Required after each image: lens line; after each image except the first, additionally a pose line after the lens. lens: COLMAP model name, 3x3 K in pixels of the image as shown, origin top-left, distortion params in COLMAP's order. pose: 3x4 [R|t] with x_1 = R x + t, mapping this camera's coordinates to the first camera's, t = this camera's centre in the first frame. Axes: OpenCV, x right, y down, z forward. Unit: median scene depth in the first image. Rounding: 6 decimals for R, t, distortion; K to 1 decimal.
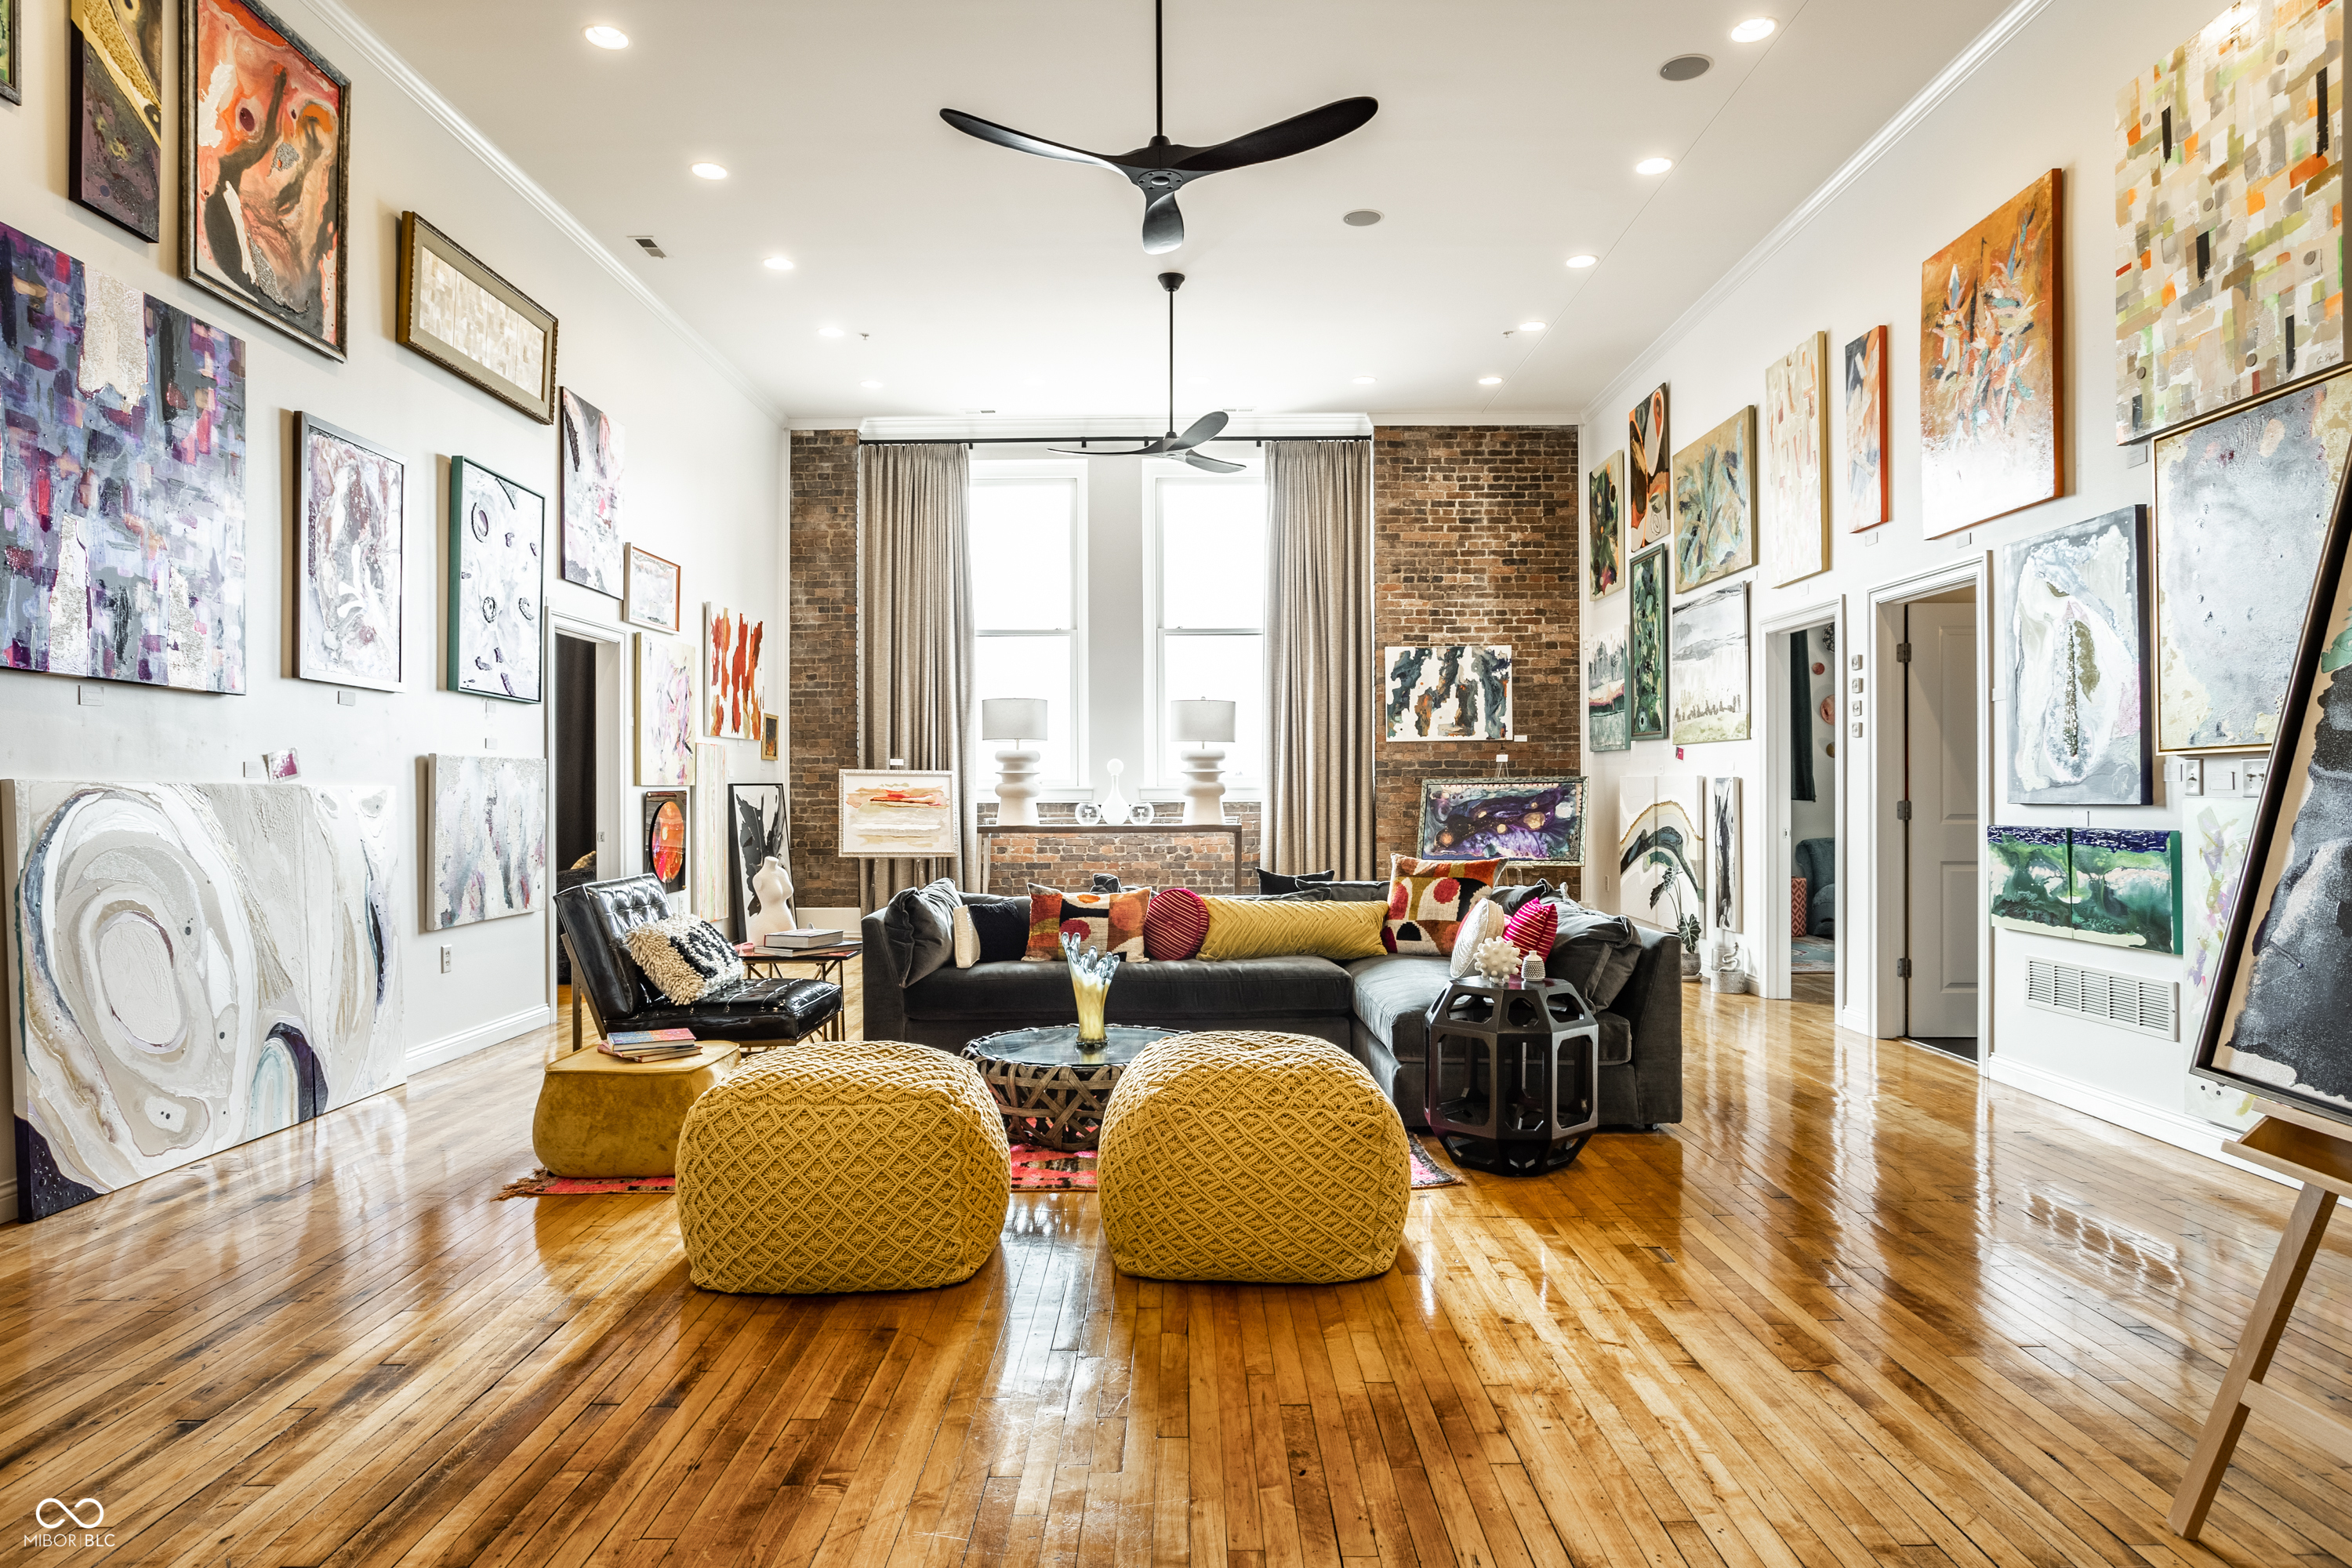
lens RADIAL K [[1381.7, 0, 1174.9], [0, 1381.7, 793.0], [0, 0, 1]] dist [-0.050998, 0.041585]
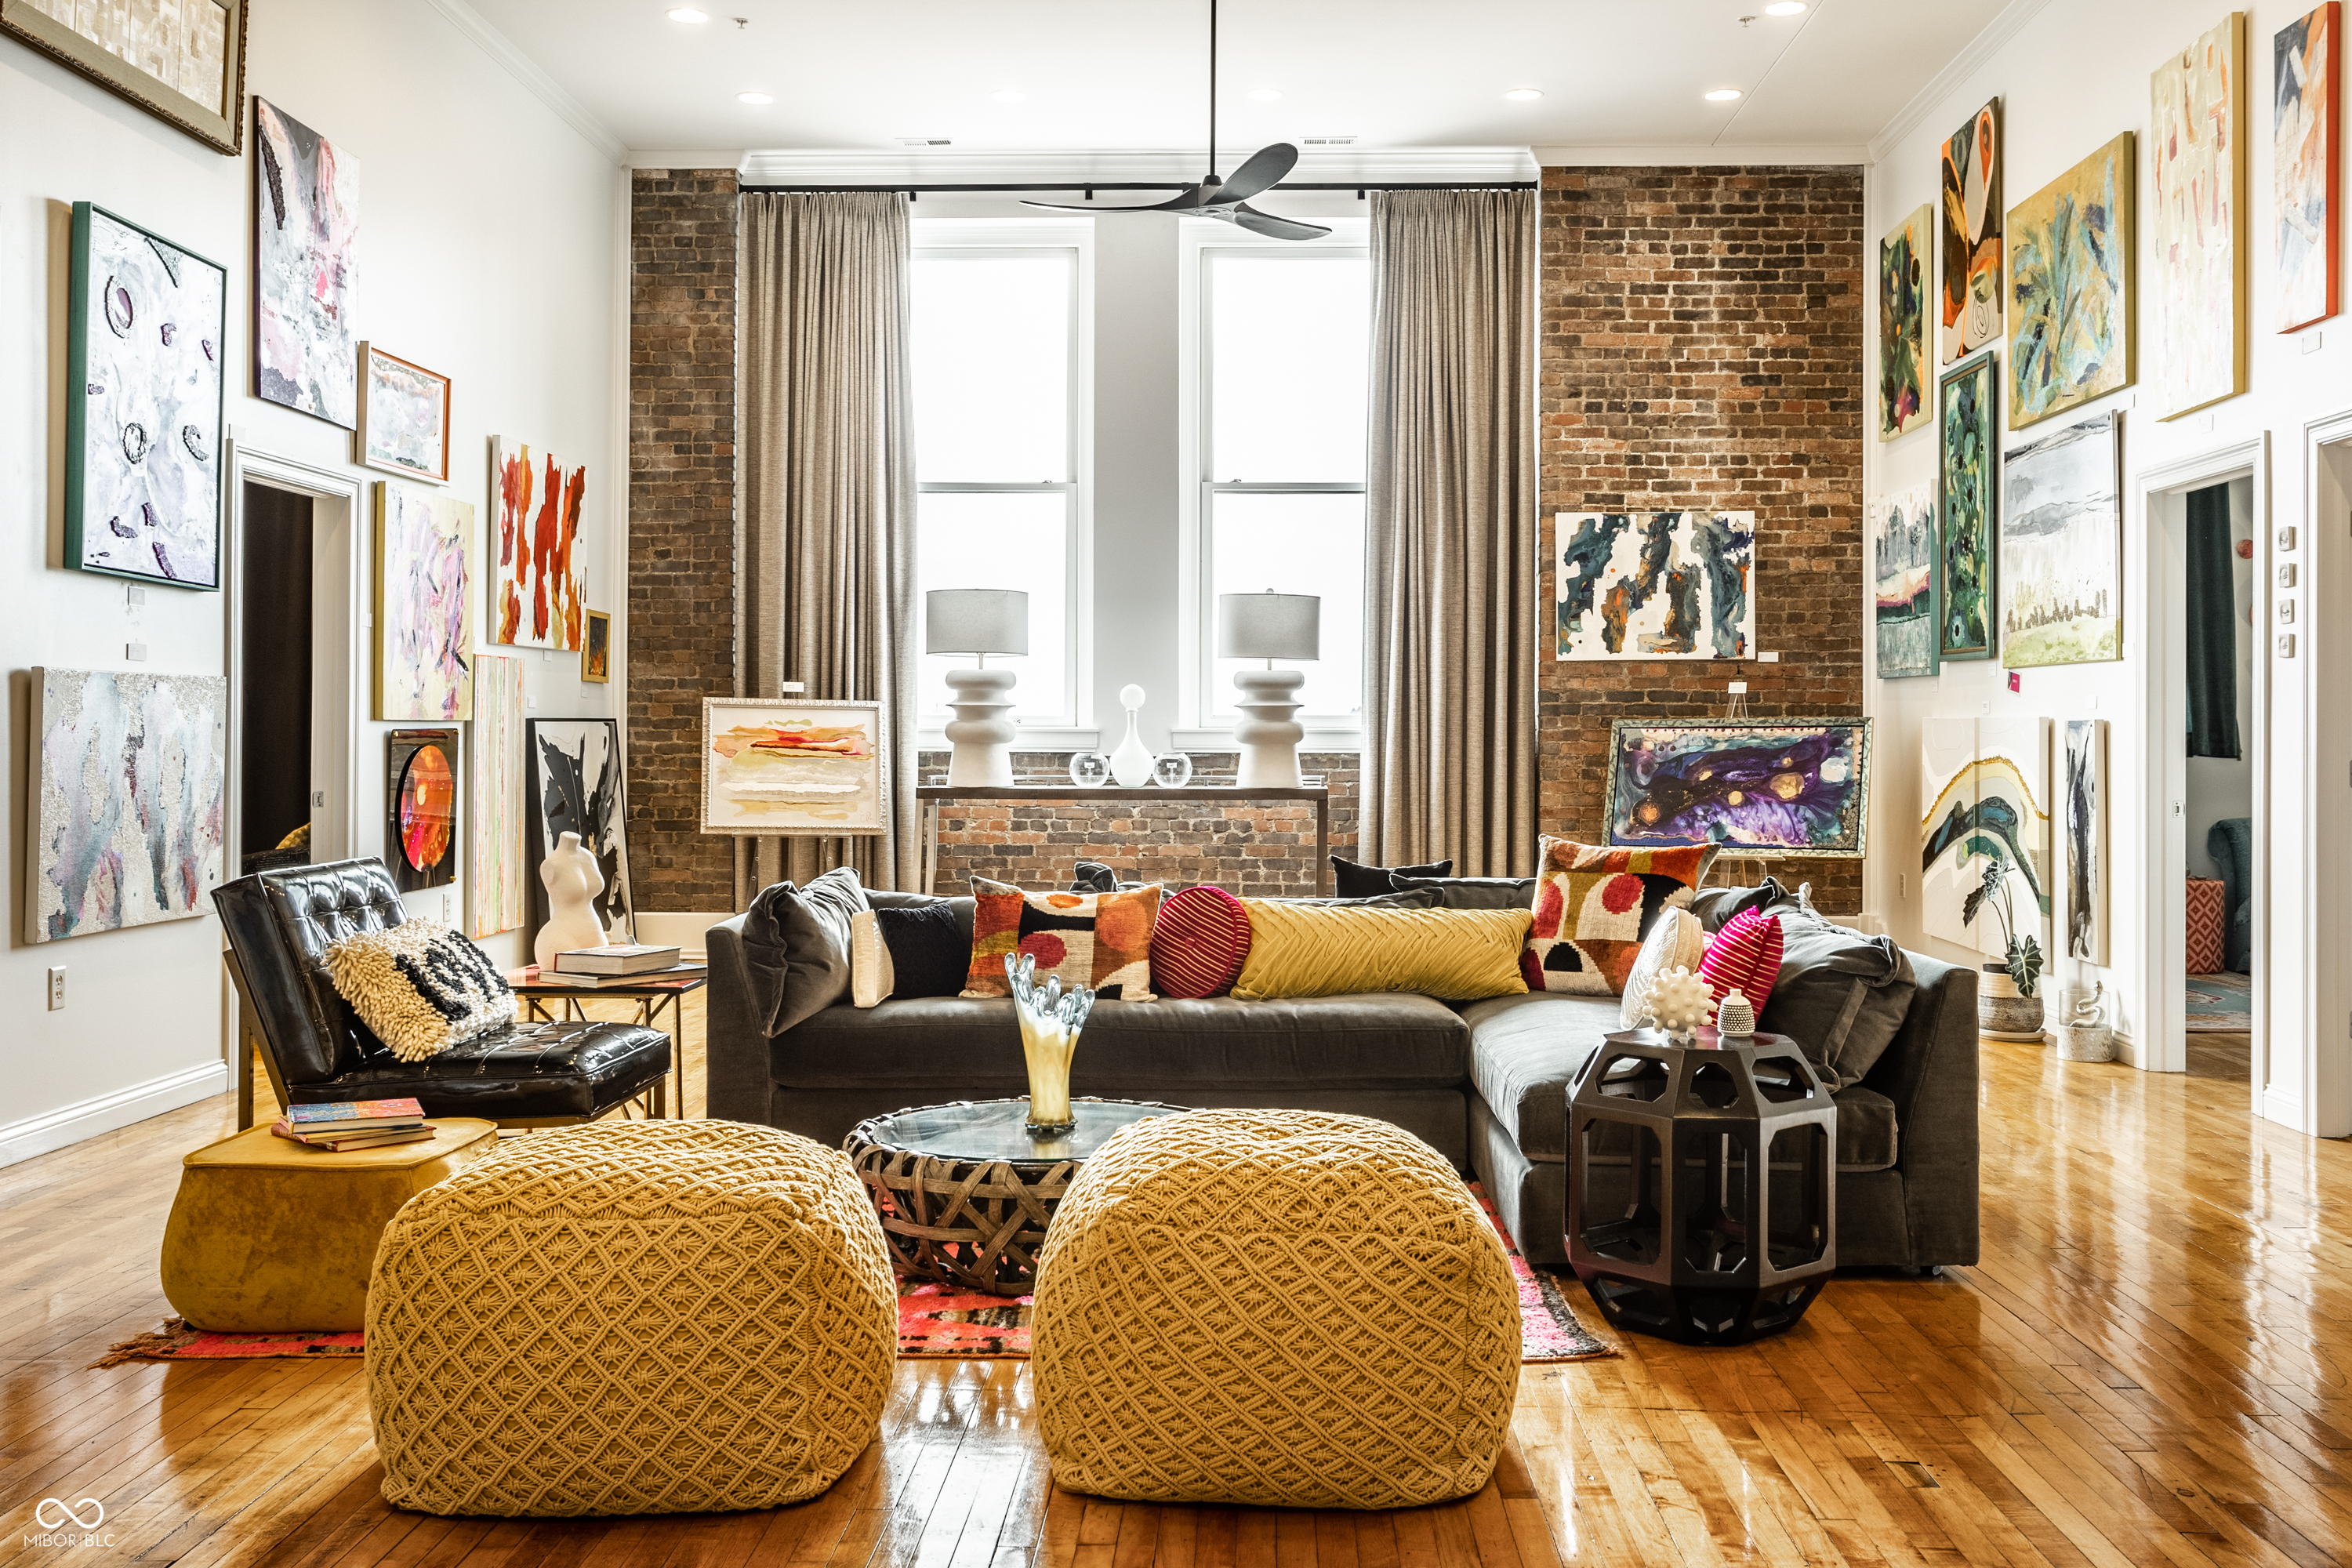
lens RADIAL K [[2150.4, 0, 1221.7], [0, 2150.4, 722.6], [0, 0, 1]] dist [-0.005118, 0.035986]
pose [[0.999828, 0.007579, -0.016902, 0.021065], [-0.007707, 0.999942, -0.007552, 0.000405], [0.016844, 0.007681, 0.999829, 0.000275]]
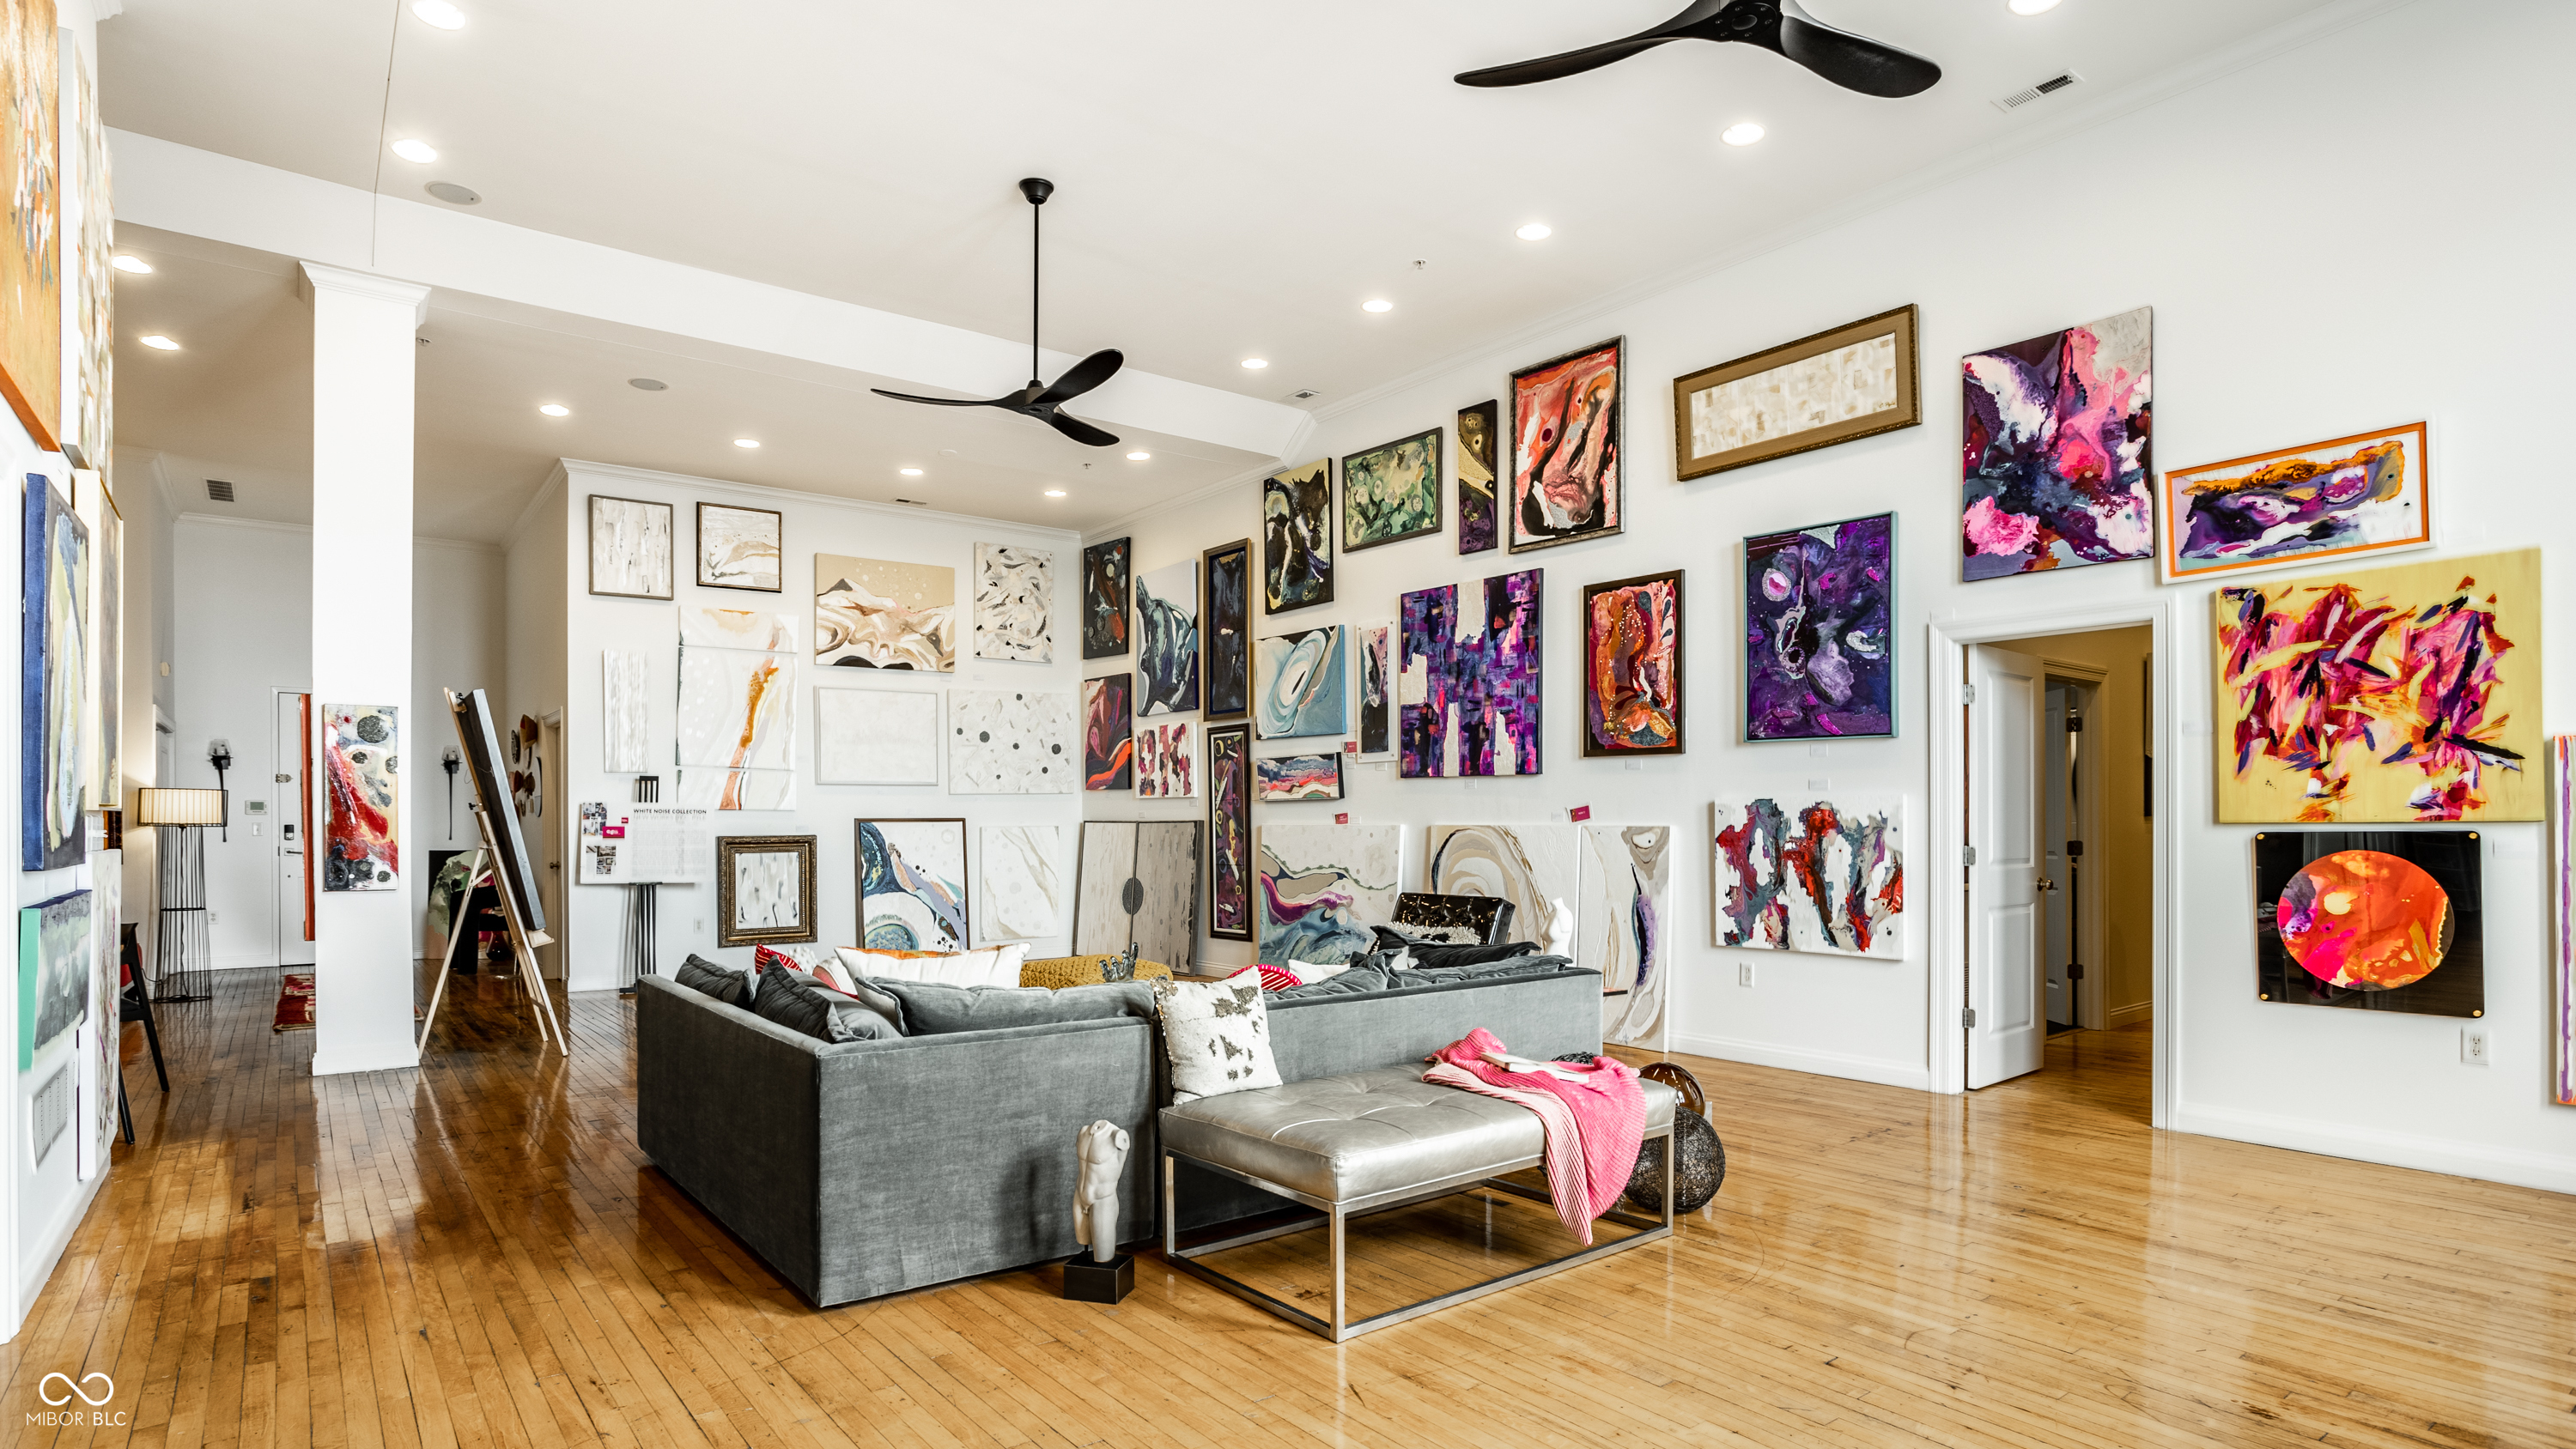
lens RADIAL K [[1324.6, 0, 1290.5], [0, 1324.6, 820.9], [0, 0, 1]] dist [-0.056521, 0.037961]
pose [[-0.787680, 0.005334, -0.616062, 0.351137], [0.005264, 0.999984, 0.001928, -0.010180], [0.616062, -0.001725, -0.787695, 1.255397]]
